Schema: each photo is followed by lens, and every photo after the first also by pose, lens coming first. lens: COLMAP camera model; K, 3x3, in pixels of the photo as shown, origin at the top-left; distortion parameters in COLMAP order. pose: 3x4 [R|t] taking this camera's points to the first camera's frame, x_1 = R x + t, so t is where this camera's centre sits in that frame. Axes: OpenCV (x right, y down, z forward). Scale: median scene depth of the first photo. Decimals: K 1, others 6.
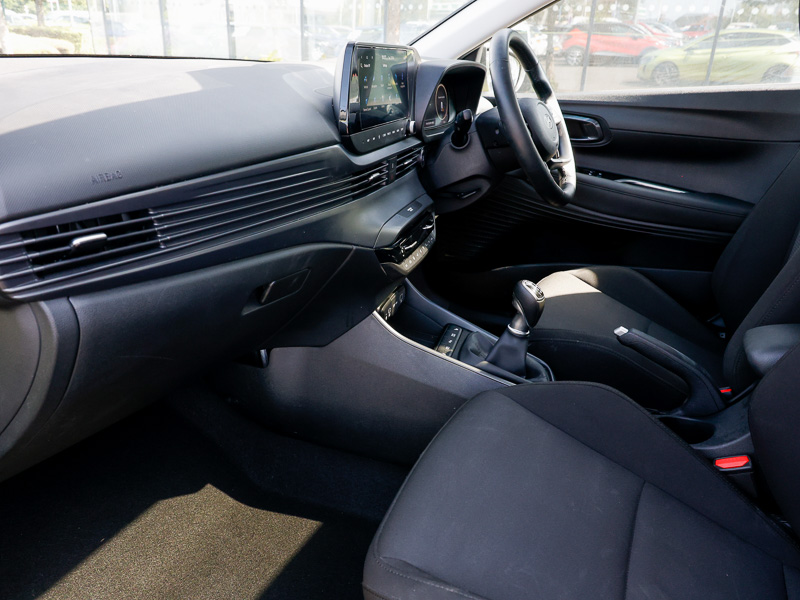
lens RADIAL K [[621.9, 0, 400.0], [0, 621.9, 300.0], [0, 0, 1]] dist [0.009834, -0.009128]
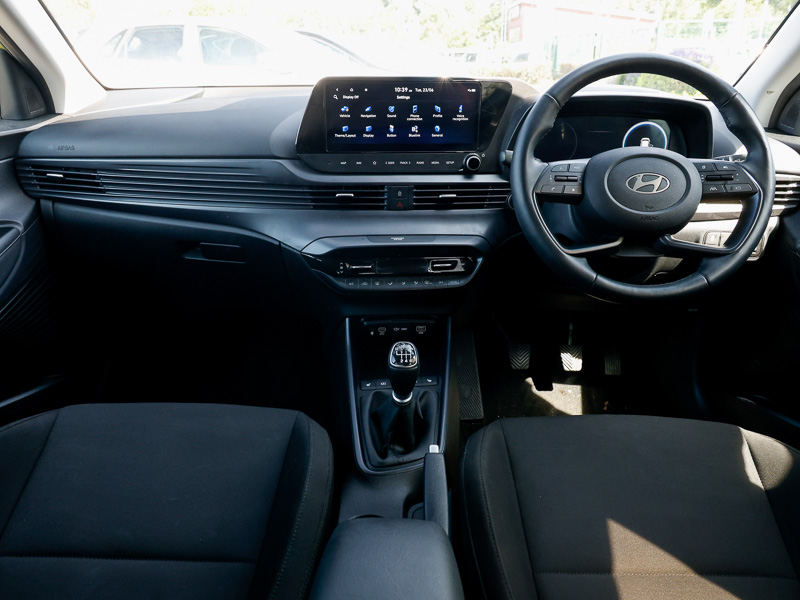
lens RADIAL K [[621.9, 0, 400.0], [0, 621.9, 300.0], [0, 0, 1]] dist [0.009834, -0.009128]
pose [[0.381569, 0.312272, -0.869995, 0.858791], [-0.336438, 0.923566, 0.183943, -0.223444], [0.860938, 0.222512, 0.457465, 0.525289]]
